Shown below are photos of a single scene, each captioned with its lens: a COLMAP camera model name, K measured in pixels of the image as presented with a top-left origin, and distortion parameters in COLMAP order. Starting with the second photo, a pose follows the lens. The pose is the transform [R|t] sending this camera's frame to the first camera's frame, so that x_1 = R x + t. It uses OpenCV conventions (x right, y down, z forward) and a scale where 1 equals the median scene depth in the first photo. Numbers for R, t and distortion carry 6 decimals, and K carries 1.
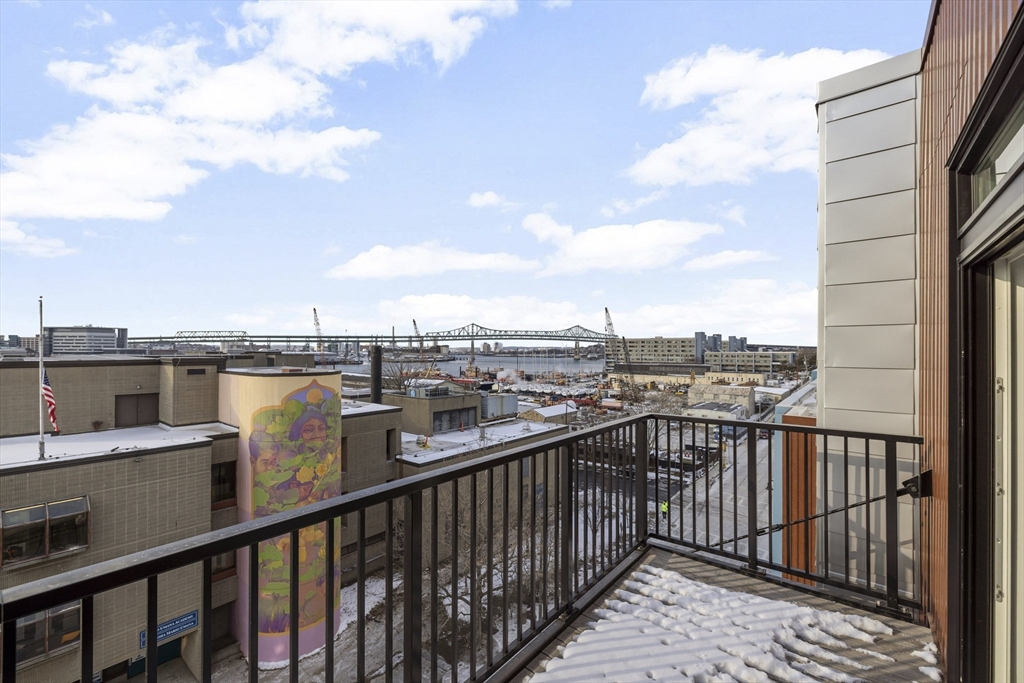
lens RADIAL K [[440.6, 0, 519.2], [0, 440.6, 347.8], [0, 0, 1]] dist [0.000211, 0.000200]
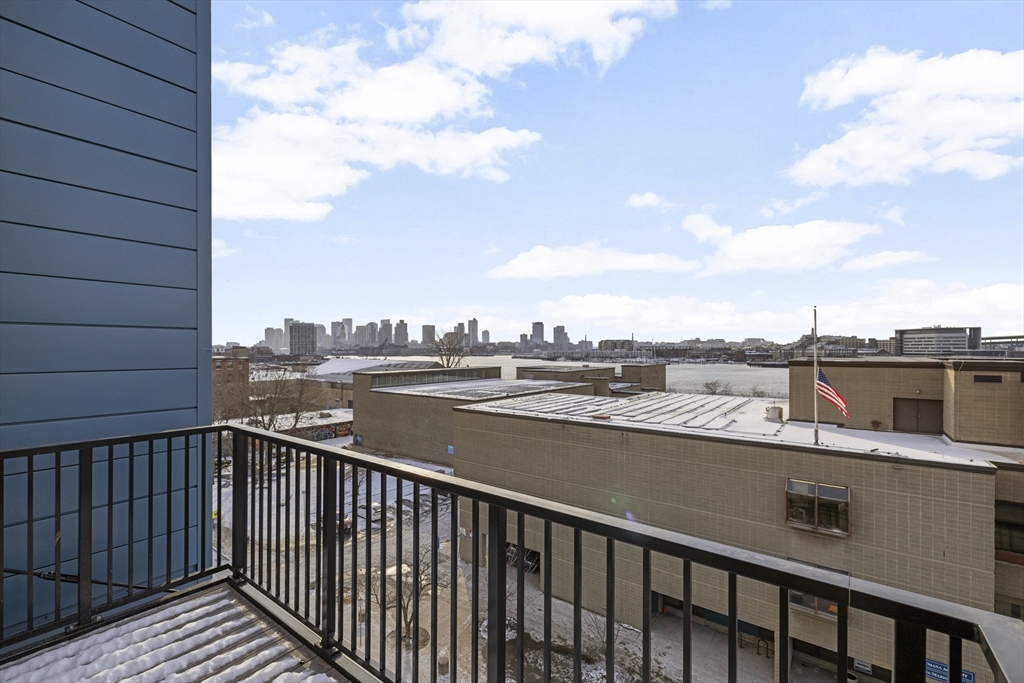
lens RADIAL K [[440.6, 0, 503.4], [0, 440.6, 347.4], [0, 0, 1]] dist [0.000211, 0.000200]
pose [[1.000000, -0.000205, 0.000813, -0.400188], [0.000207, 0.999998, -0.002187, 0.000350], [-0.000813, 0.002187, 0.999997, -0.000637]]
